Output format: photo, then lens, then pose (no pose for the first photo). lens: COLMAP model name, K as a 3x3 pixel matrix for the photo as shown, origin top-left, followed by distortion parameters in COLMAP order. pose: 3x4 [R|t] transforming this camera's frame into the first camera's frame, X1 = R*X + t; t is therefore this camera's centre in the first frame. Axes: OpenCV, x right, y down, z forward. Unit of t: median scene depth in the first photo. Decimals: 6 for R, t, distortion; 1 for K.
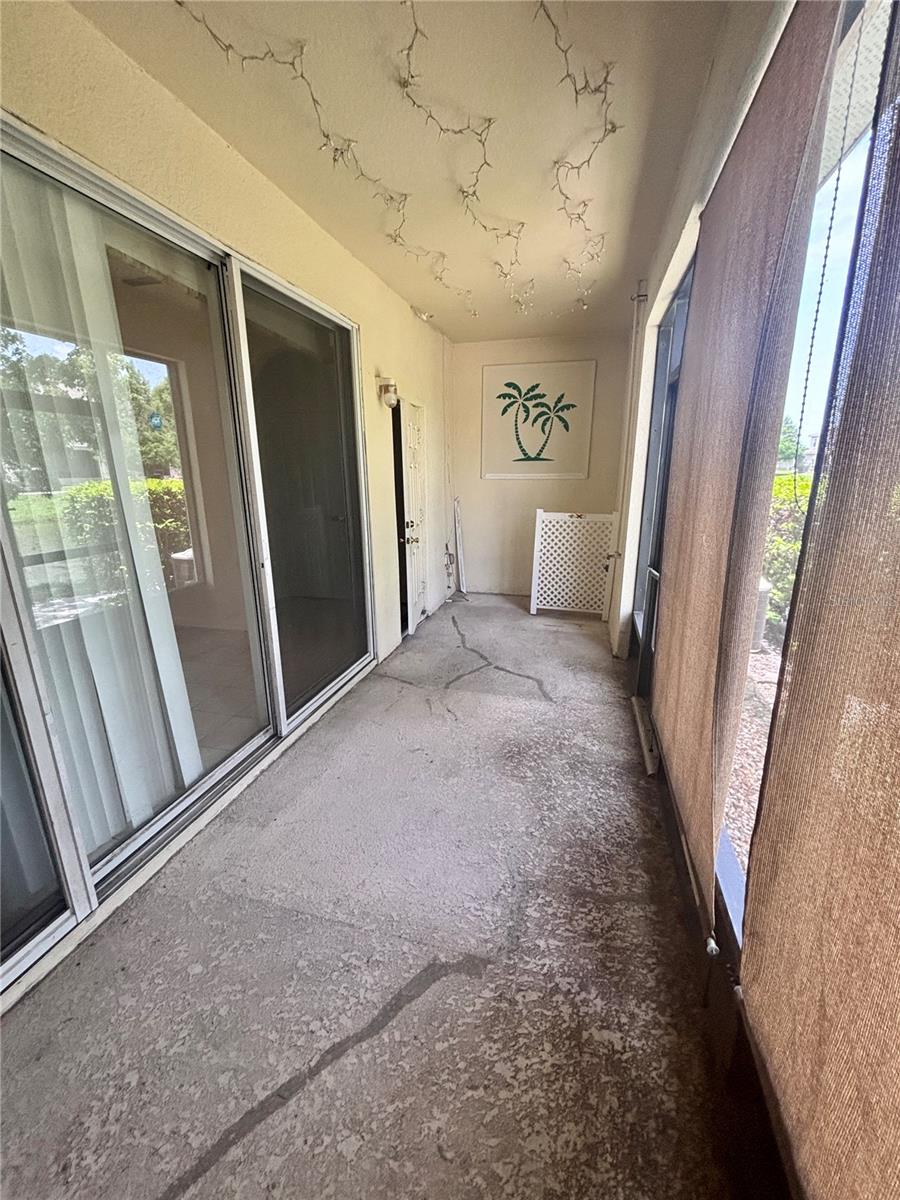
lens RADIAL K [[481.6, 0, 450.4], [0, 481.6, 597.6], [0, 0, 1]] dist [-0.001175, -0.000193]
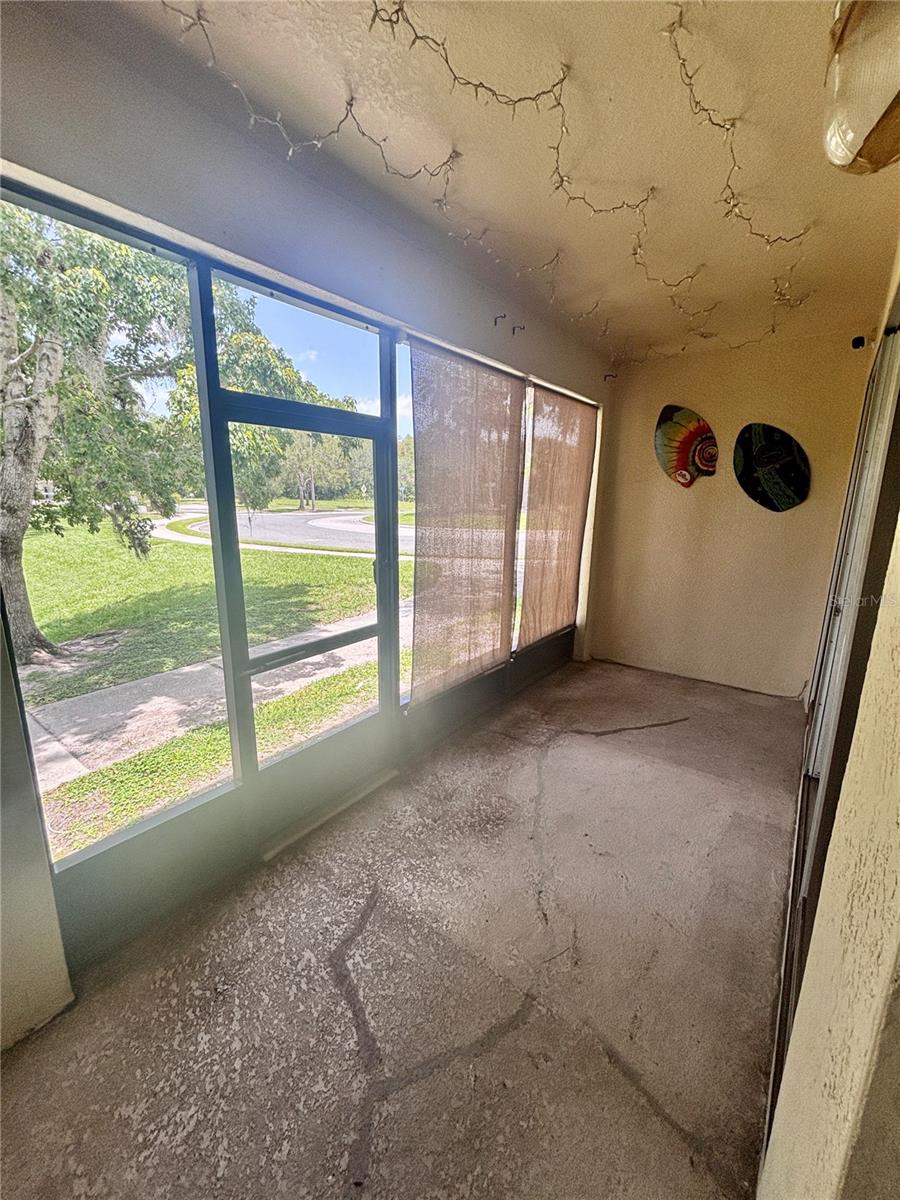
lens RADIAL K [[481.6, 0, 448.5], [0, 481.6, 601.4], [0, 0, 1]] dist [-0.001175, -0.000193]
pose [[-0.925026, -0.068041, 0.373761, -0.100817], [0.108459, 0.895587, 0.431463, -0.444508], [-0.364093, 0.439652, -0.821062, 1.525212]]
